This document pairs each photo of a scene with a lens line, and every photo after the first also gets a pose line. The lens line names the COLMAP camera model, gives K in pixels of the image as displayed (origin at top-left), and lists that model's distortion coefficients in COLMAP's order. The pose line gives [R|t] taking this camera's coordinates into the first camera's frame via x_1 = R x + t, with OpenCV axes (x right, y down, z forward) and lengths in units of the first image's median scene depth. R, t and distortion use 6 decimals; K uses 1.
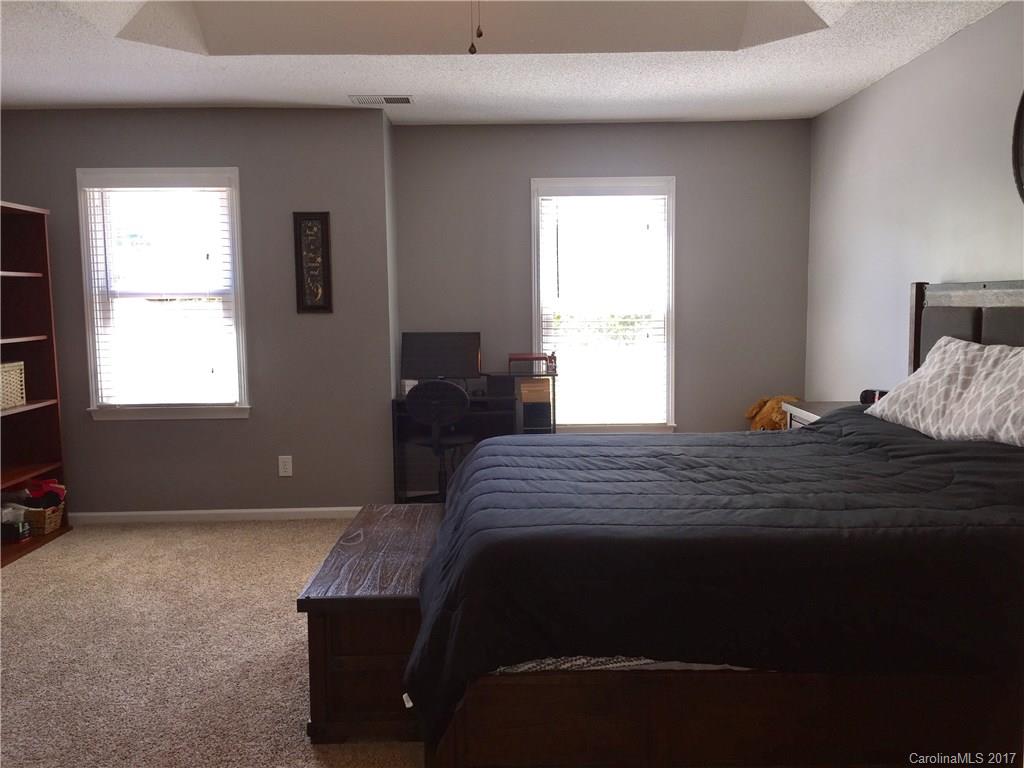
lens RADIAL K [[871.9, 0, 512.0], [0, 871.9, 384.0], [0, 0, 1]] dist [0.096080, -0.139302]
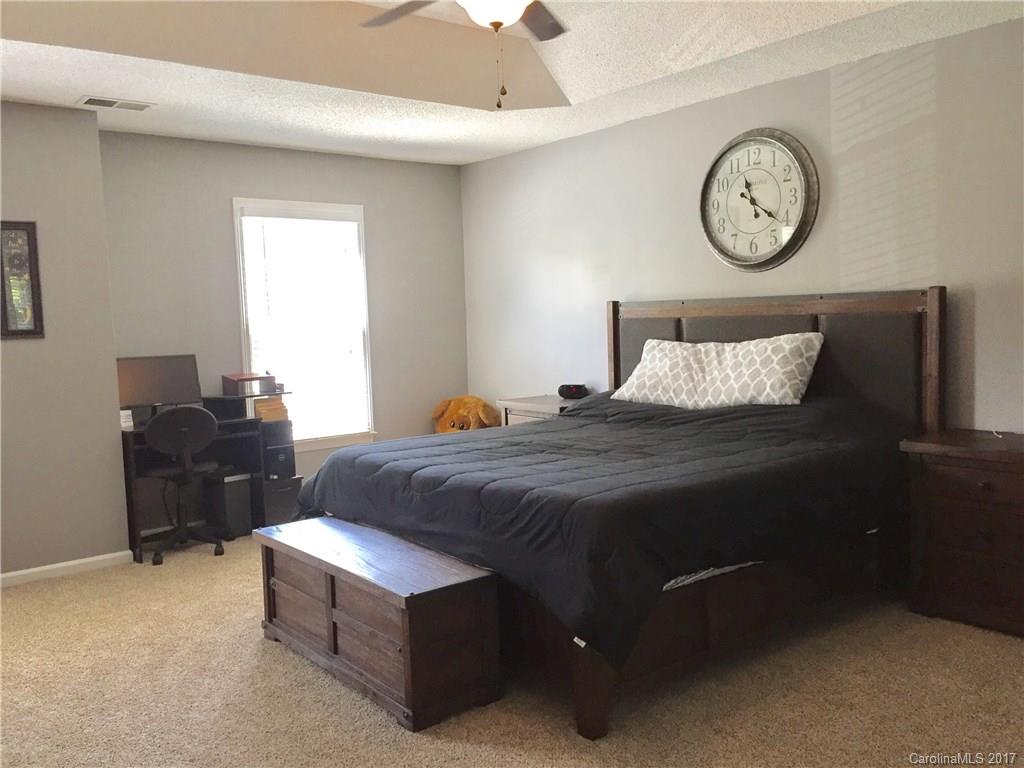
lens RADIAL K [[871.9, 0, 512.0], [0, 871.9, 384.0], [0, 0, 1]] dist [0.096080, -0.139302]
pose [[0.790634, -0.062482, 0.609093, -0.489812], [0.077706, 0.996975, 0.001405, -0.002509], [-0.607339, 0.046219, 0.793097, 0.042248]]
